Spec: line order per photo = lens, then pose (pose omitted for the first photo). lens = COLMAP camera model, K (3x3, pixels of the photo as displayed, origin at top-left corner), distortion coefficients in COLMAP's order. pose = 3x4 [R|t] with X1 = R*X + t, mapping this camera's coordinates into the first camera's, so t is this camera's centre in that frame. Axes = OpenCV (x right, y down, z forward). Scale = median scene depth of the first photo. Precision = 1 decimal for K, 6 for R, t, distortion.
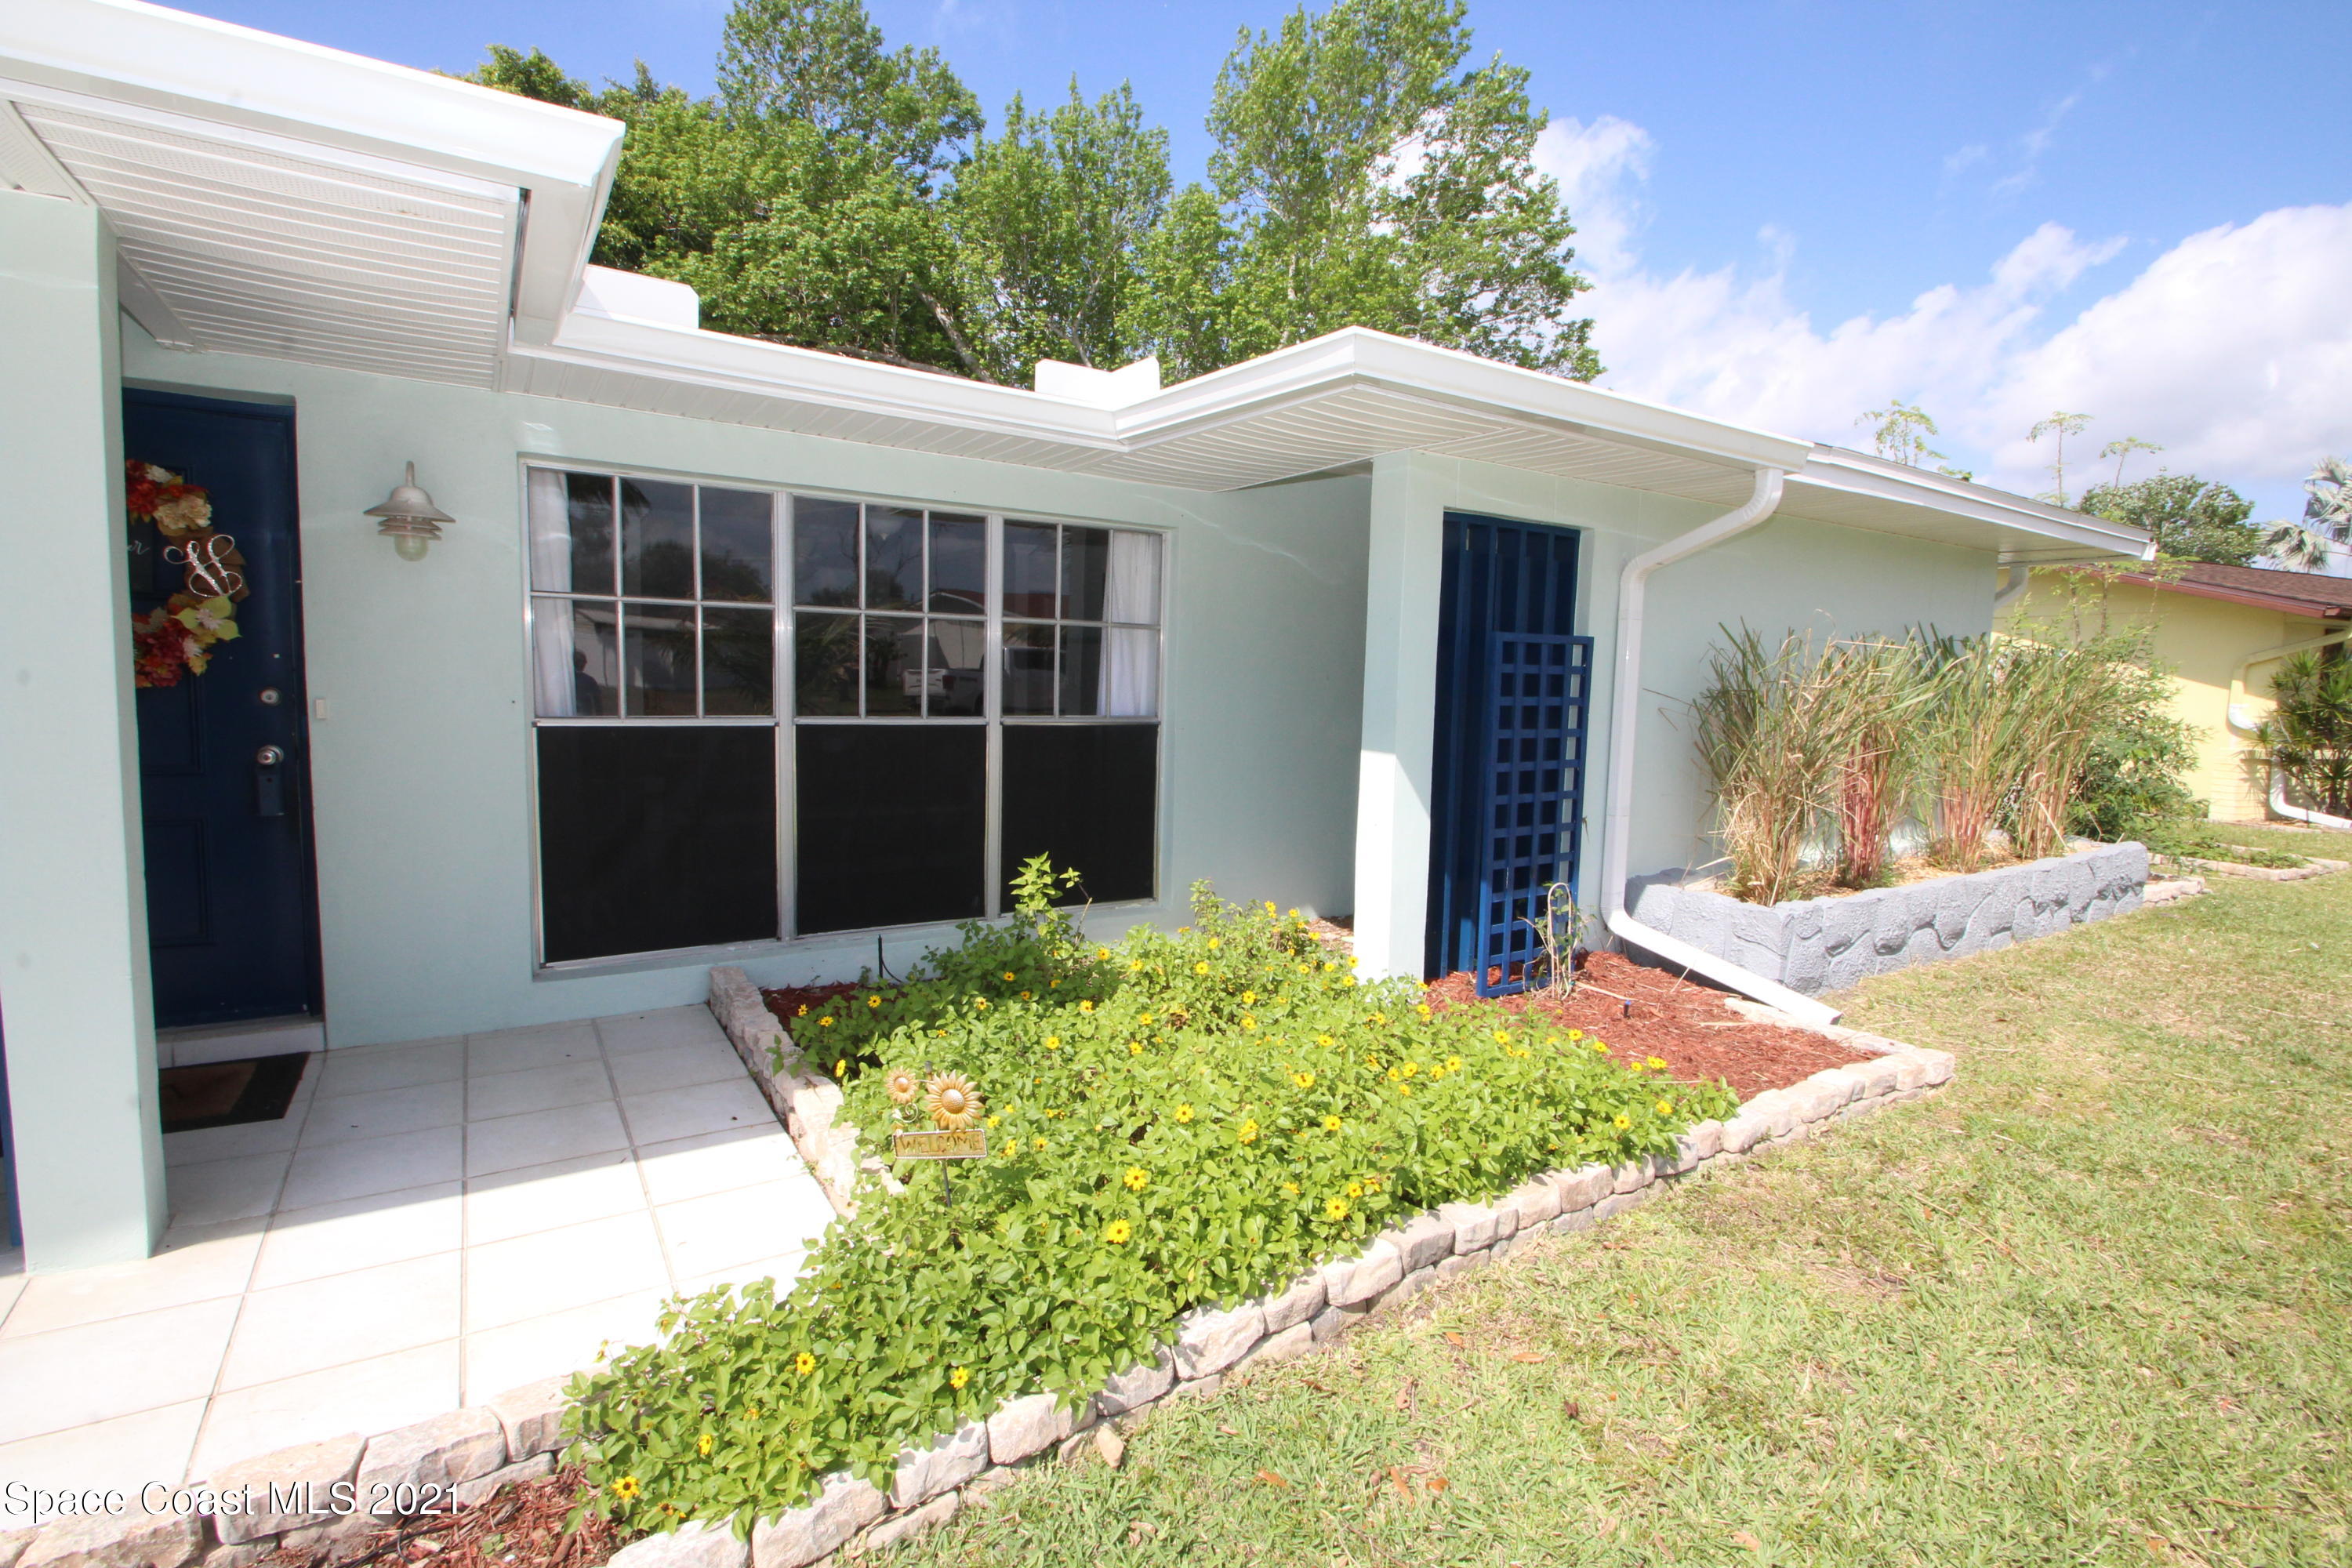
lens RADIAL K [[1105.9, 0, 1214.6], [0, 1105.9, 780.6], [0, 0, 1]] dist [0.026164, -0.025664]
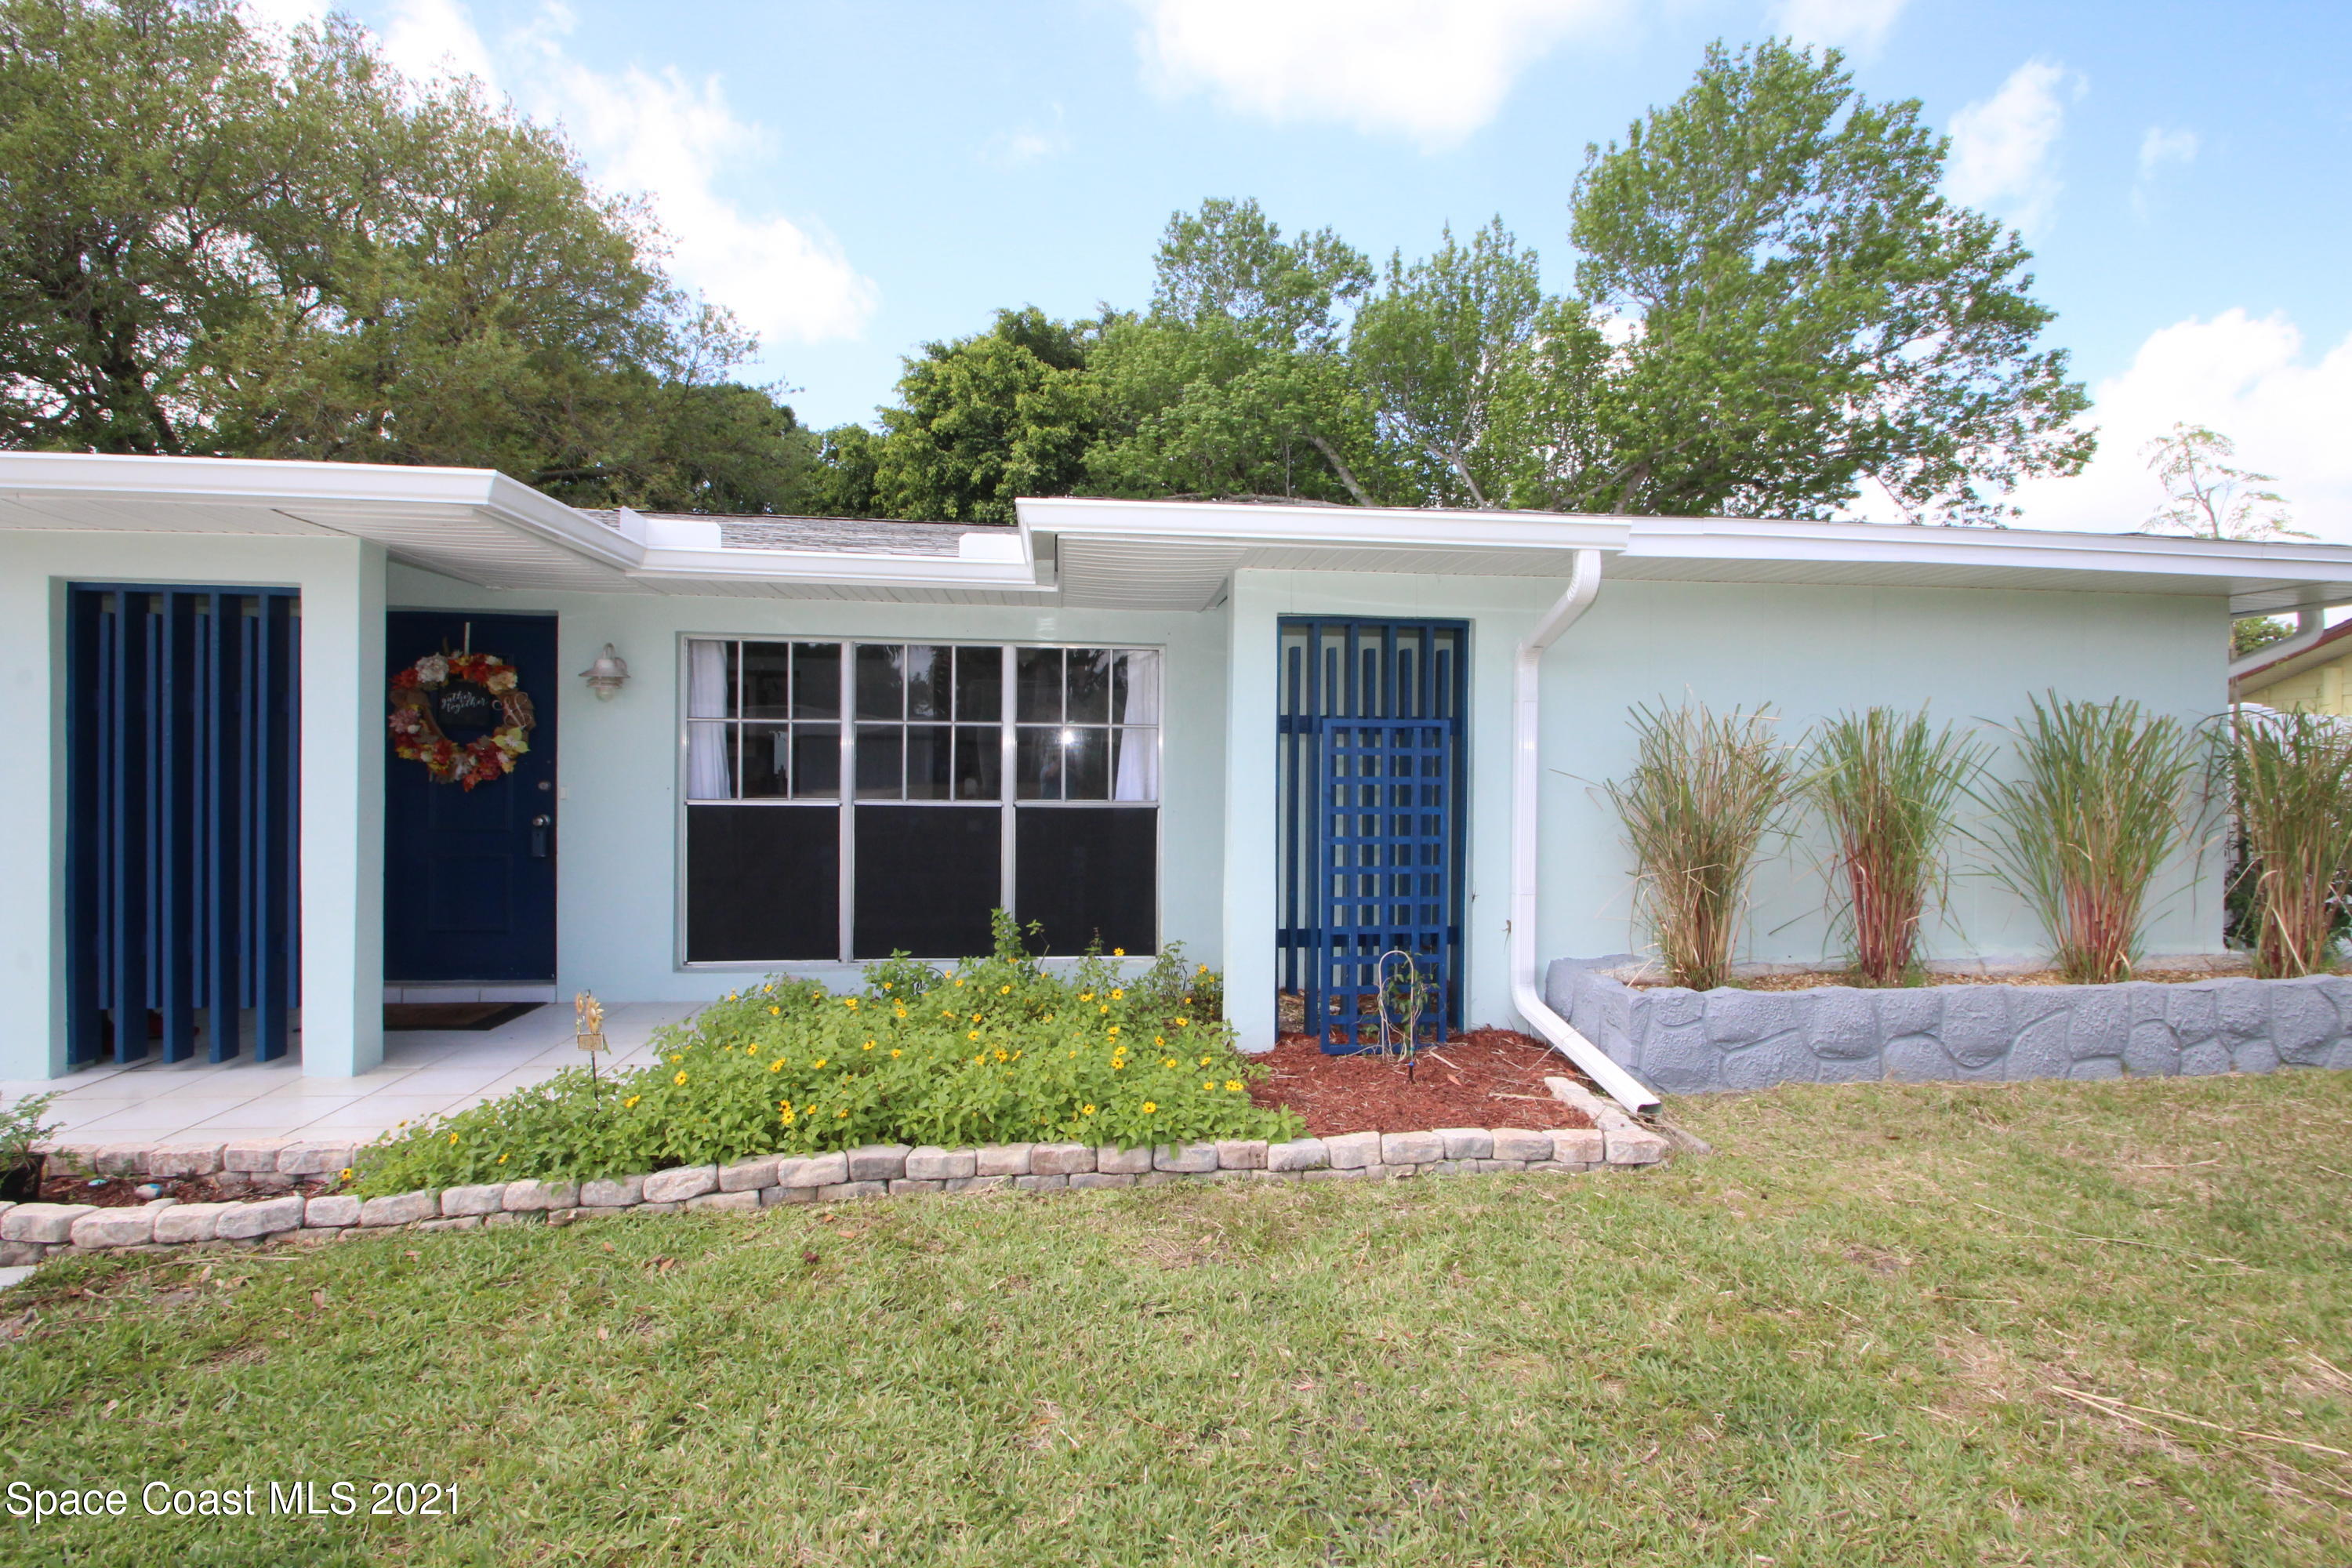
lens RADIAL K [[1074.6, 0, 1171.0], [0, 1074.6, 809.6], [0, 0, 1]] dist [0.018037, -0.023018]
pose [[0.894856, -0.002205, -0.446349, 0.499037], [-0.028845, 0.997612, -0.062757, 0.024293], [0.445422, 0.069033, 0.892655, -0.024255]]
